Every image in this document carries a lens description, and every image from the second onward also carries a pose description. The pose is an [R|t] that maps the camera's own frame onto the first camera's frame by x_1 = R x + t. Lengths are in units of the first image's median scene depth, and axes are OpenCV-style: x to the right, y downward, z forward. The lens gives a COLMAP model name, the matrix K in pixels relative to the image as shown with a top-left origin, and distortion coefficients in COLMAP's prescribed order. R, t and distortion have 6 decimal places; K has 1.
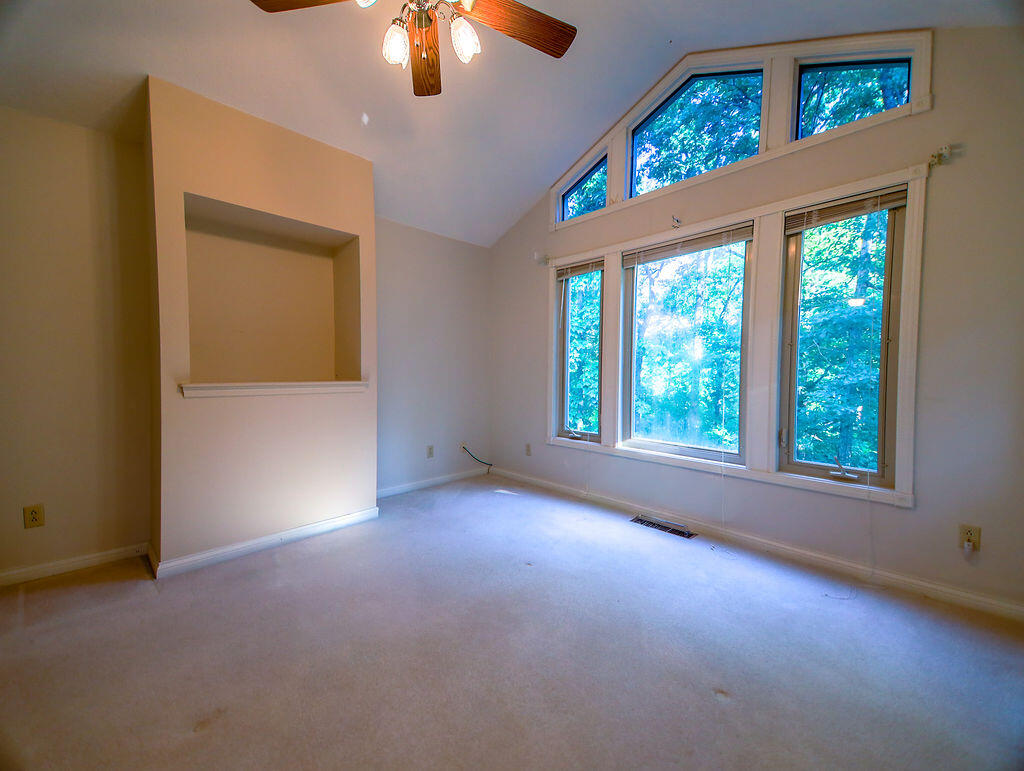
lens RADIAL K [[403.8, 0, 514.6], [0, 403.8, 385.0], [0, 0, 1]] dist [0.017565, -0.003215]
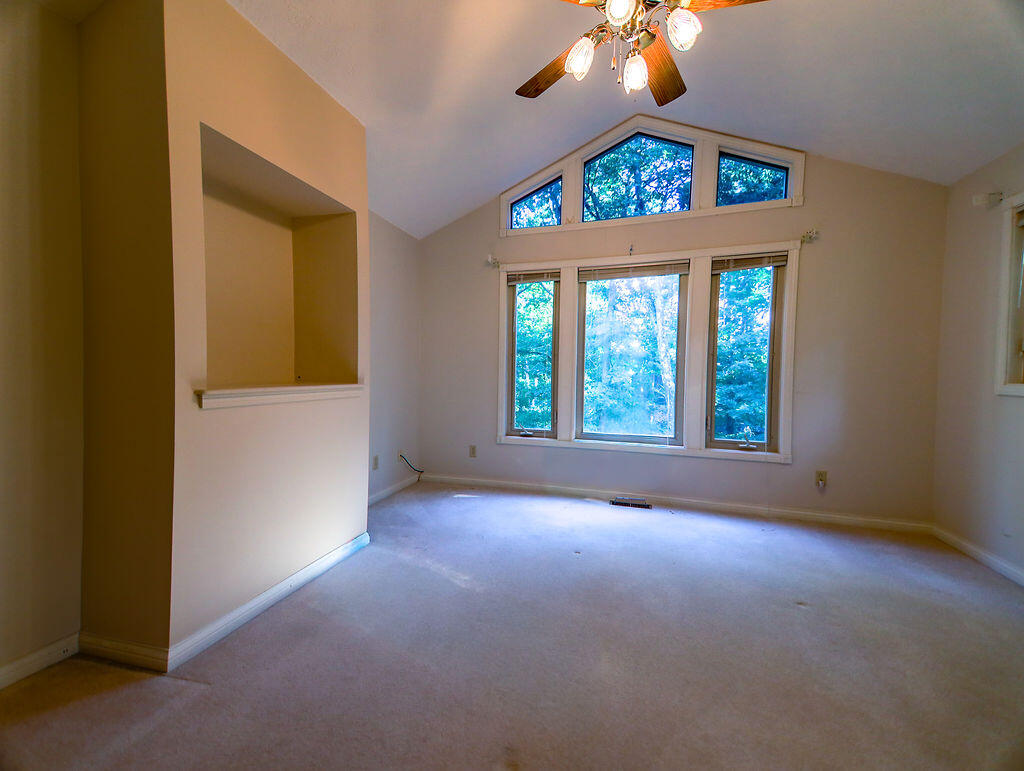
lens RADIAL K [[403.8, 0, 512.1], [0, 403.8, 386.8], [0, 0, 1]] dist [0.017565, -0.003215]
pose [[0.885149, -0.012573, 0.465139, -0.499205], [0.011206, 0.999921, 0.005704, -0.005309], [-0.465173, 0.000163, 0.885220, 0.103432]]
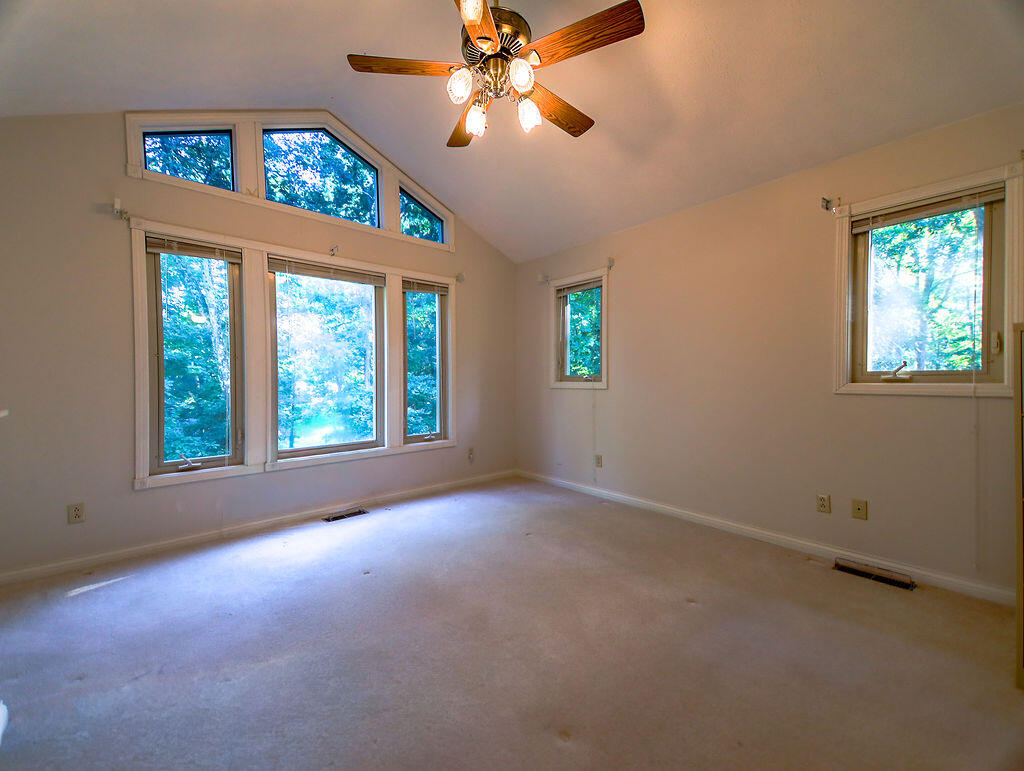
lens RADIAL K [[403.8, 0, 504.1], [0, 403.8, 384.7], [0, 0, 1]] dist [0.017565, -0.003215]
pose [[0.070886, -0.021037, 0.997263, -0.757449], [0.041419, 0.998977, 0.018130, -0.021434], [-0.996624, 0.040020, 0.071685, 0.464165]]
